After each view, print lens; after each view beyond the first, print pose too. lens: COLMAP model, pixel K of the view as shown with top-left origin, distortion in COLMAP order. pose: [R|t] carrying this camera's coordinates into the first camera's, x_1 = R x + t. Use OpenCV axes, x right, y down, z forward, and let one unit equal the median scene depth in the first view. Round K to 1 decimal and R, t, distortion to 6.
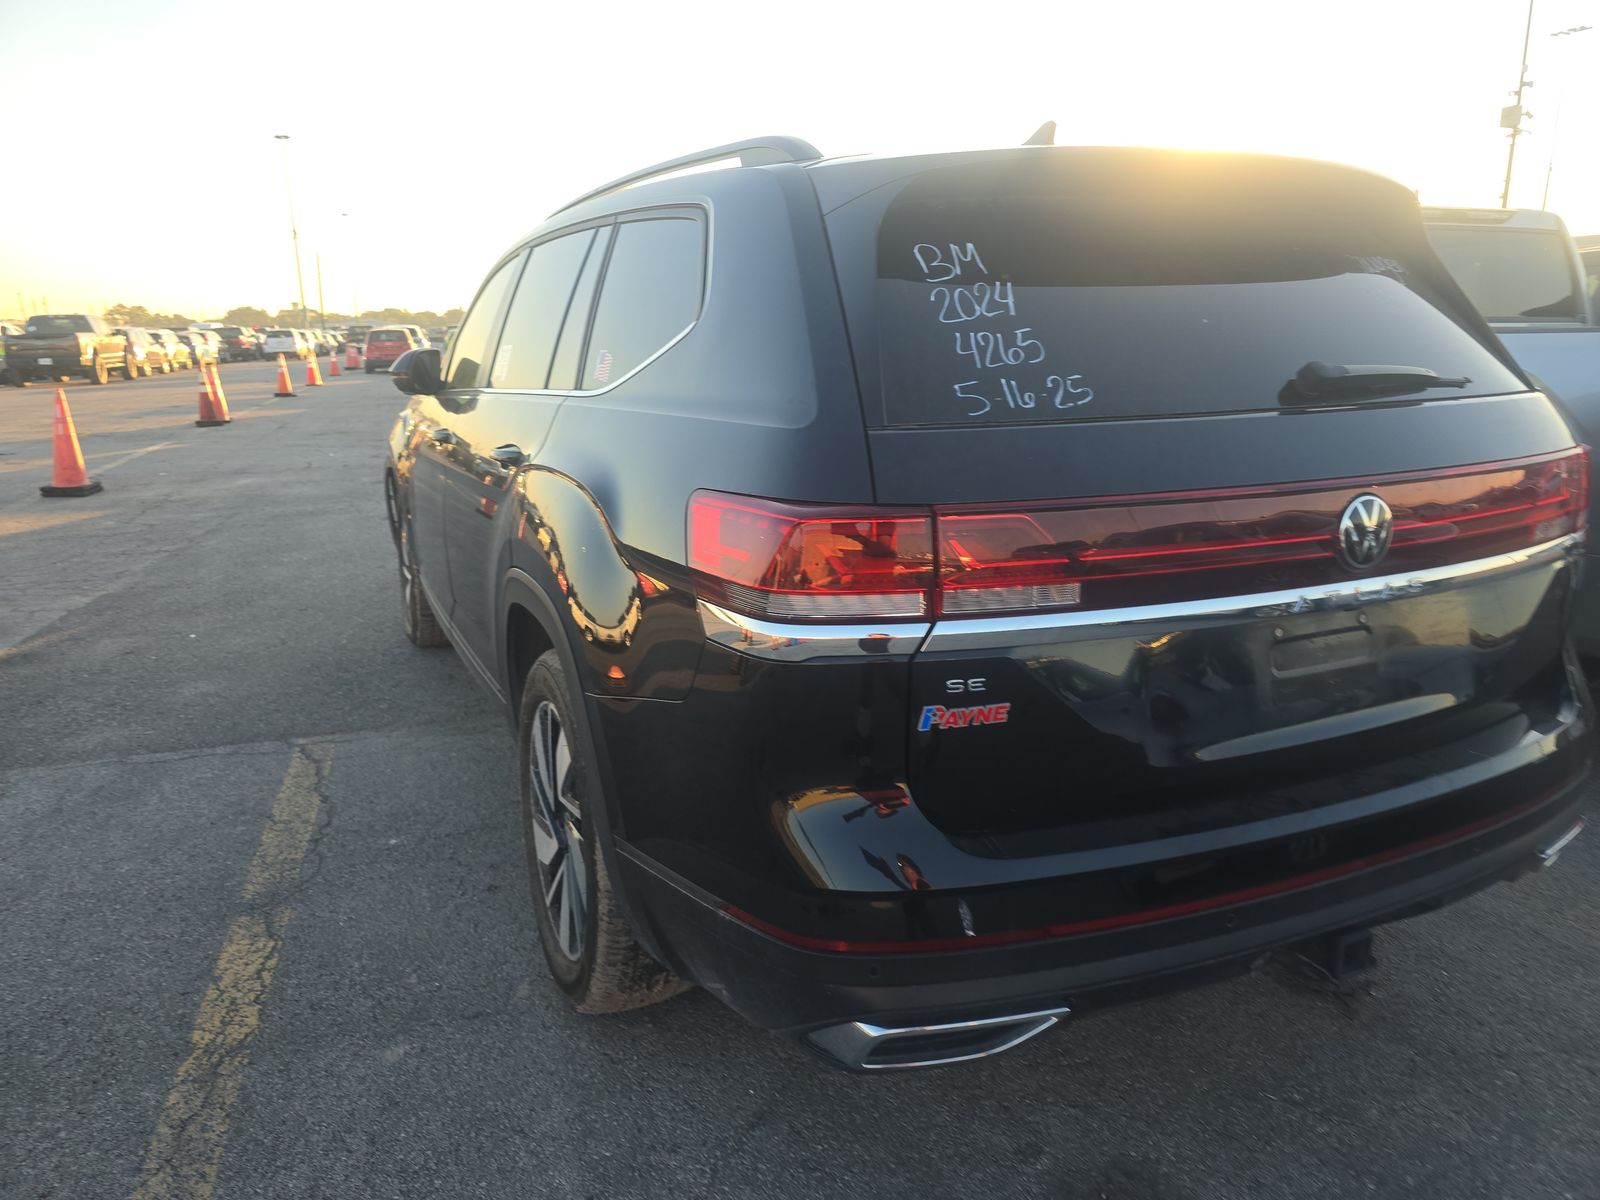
lens RADIAL K [[1057.3, 0, 806.1], [0, 1057.3, 612.0], [0, 0, 1]] dist [0.029927, -0.025624]
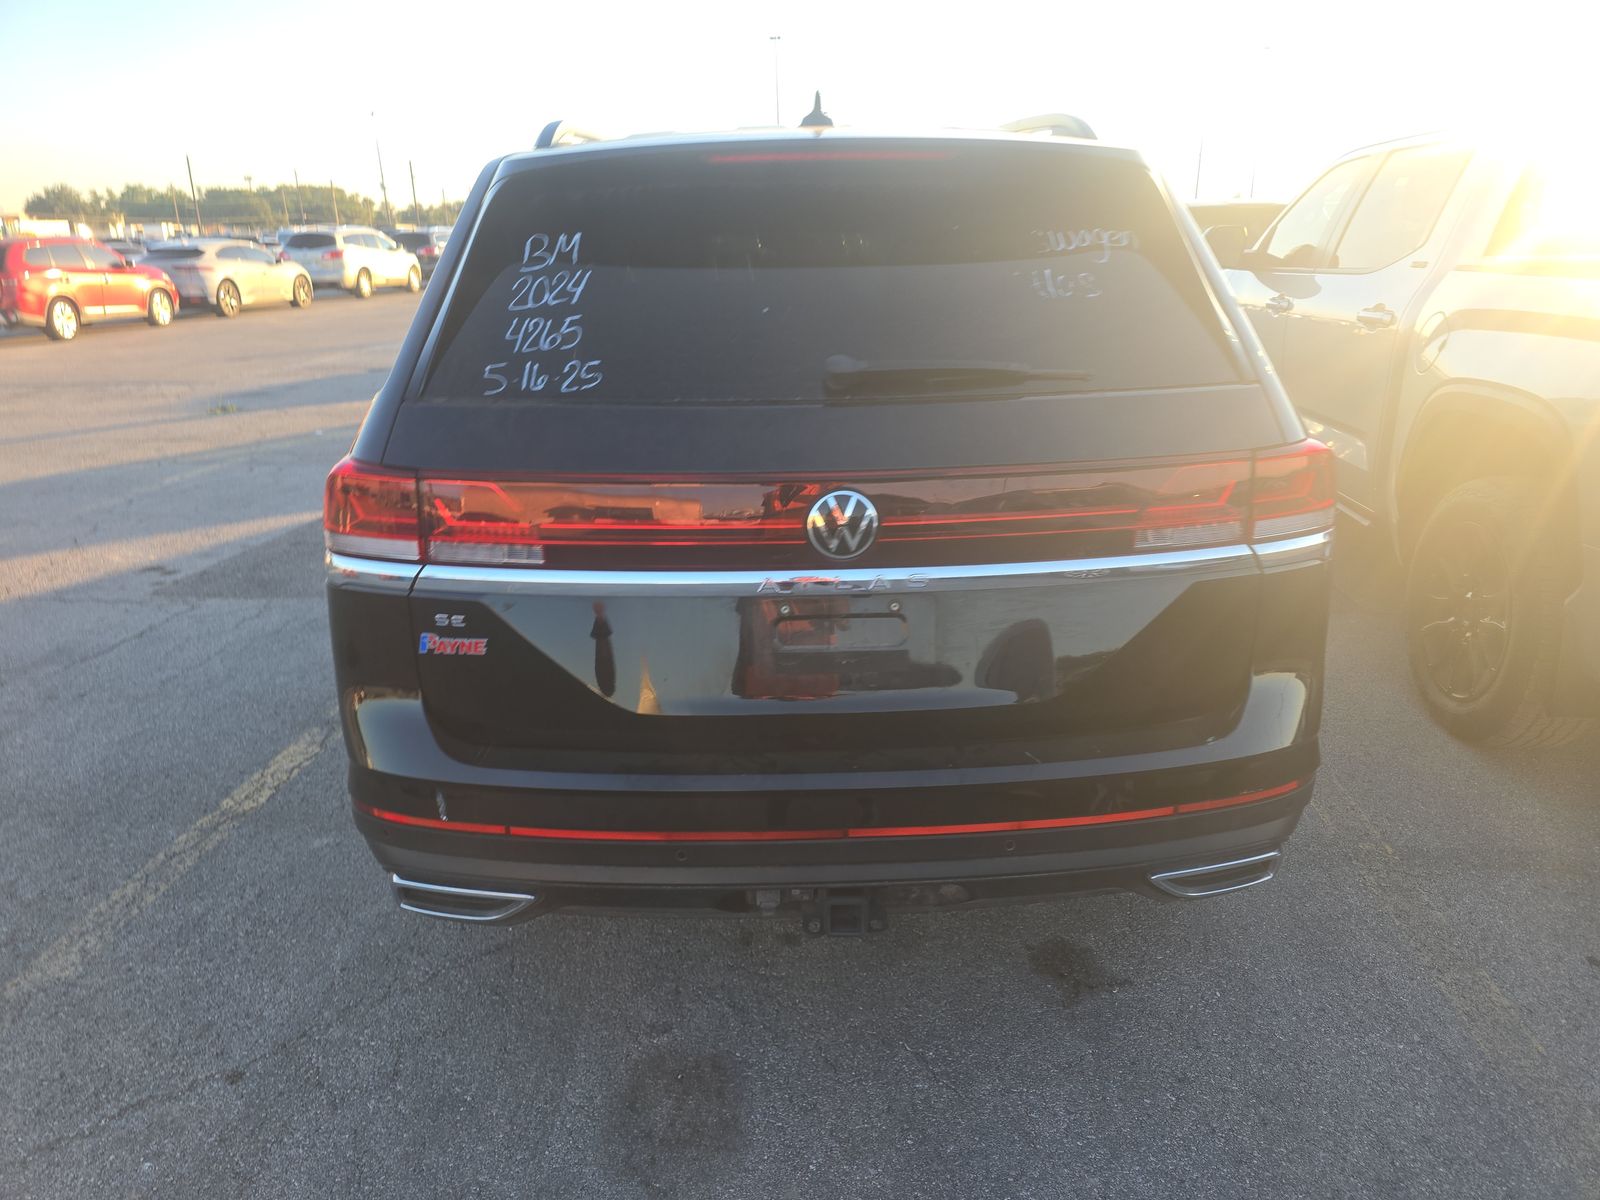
lens RADIAL K [[1057.3, 0, 806.1], [0, 1057.3, 612.0], [0, 0, 1]] dist [0.029927, -0.025624]
pose [[0.922363, 0.126688, -0.364962, 0.883494], [-0.093019, 0.989737, 0.108479, -0.100273], [0.374960, -0.066108, 0.924681, 0.025089]]
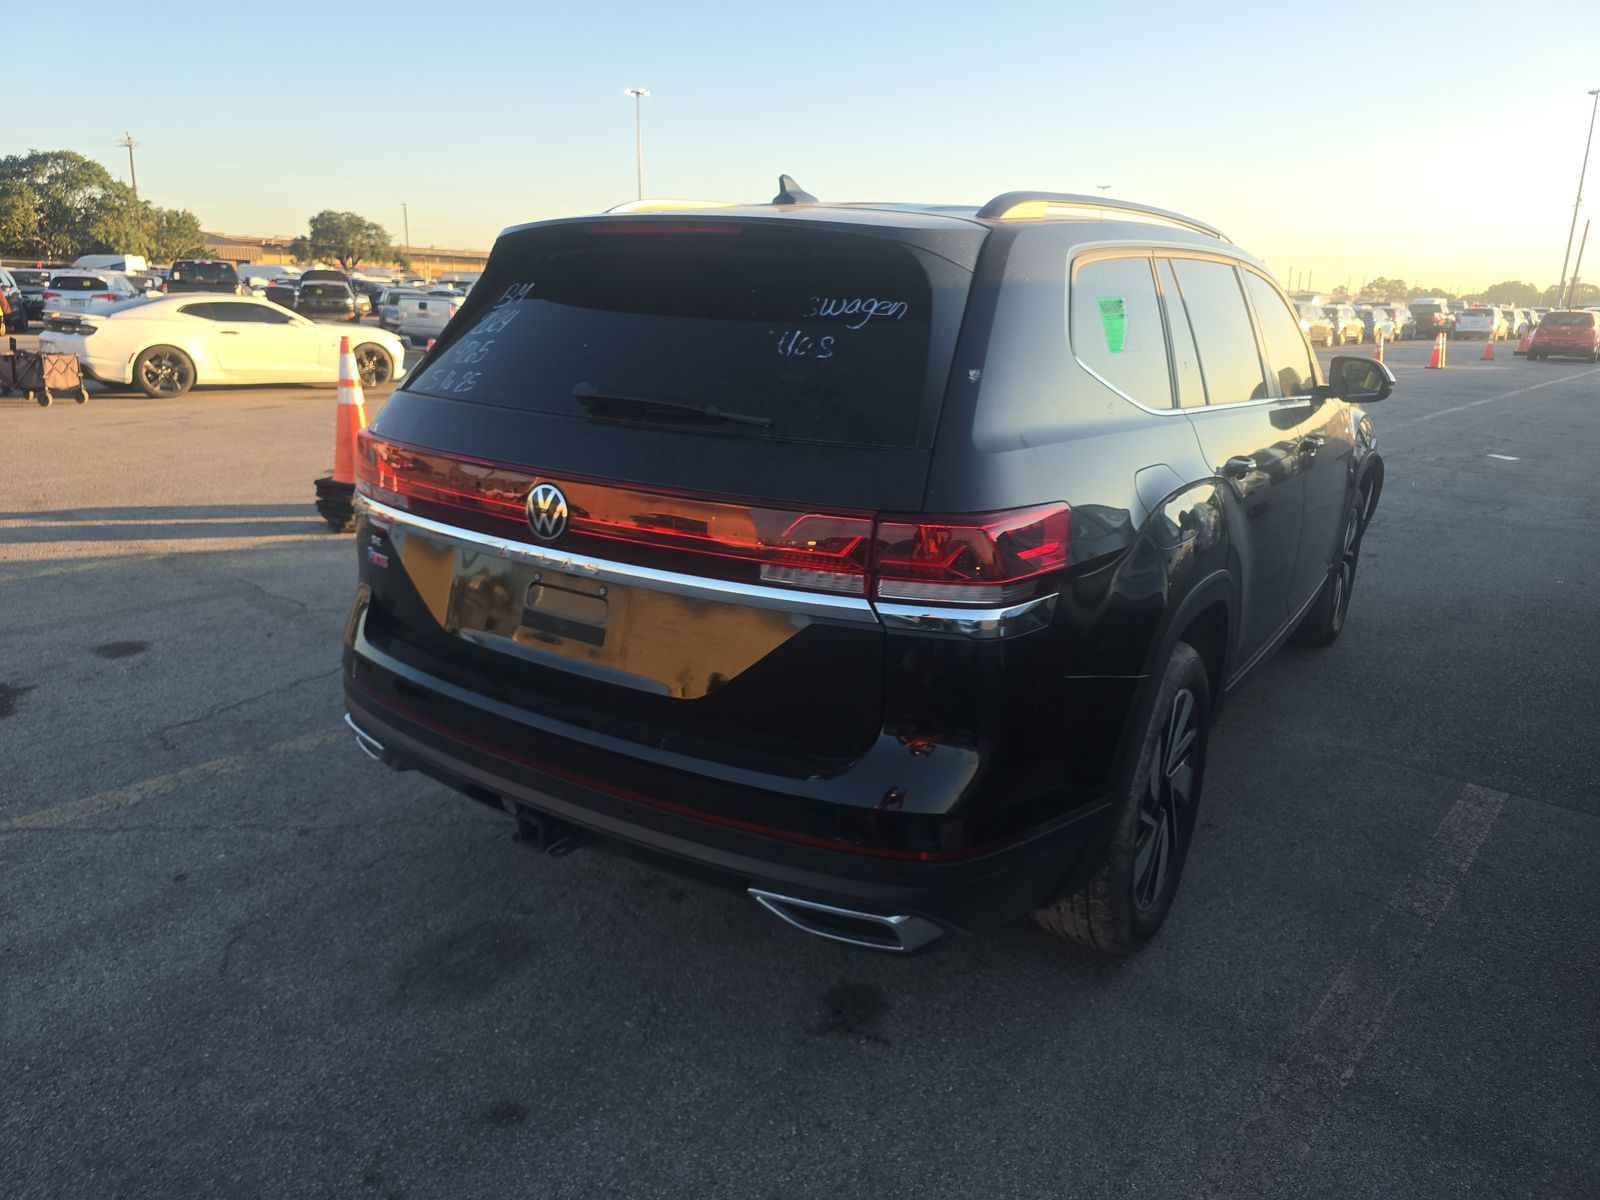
lens RADIAL K [[1056.9, 0, 800.0], [0, 1056.9, 600.0], [0, 0, 1]] dist [0.005828, 0.002294]
pose [[0.538821, 0.262238, -0.800564, 1.778610], [-0.252663, 0.956871, 0.143383, -0.239411], [0.803637, 0.125015, 0.581840, 0.505632]]
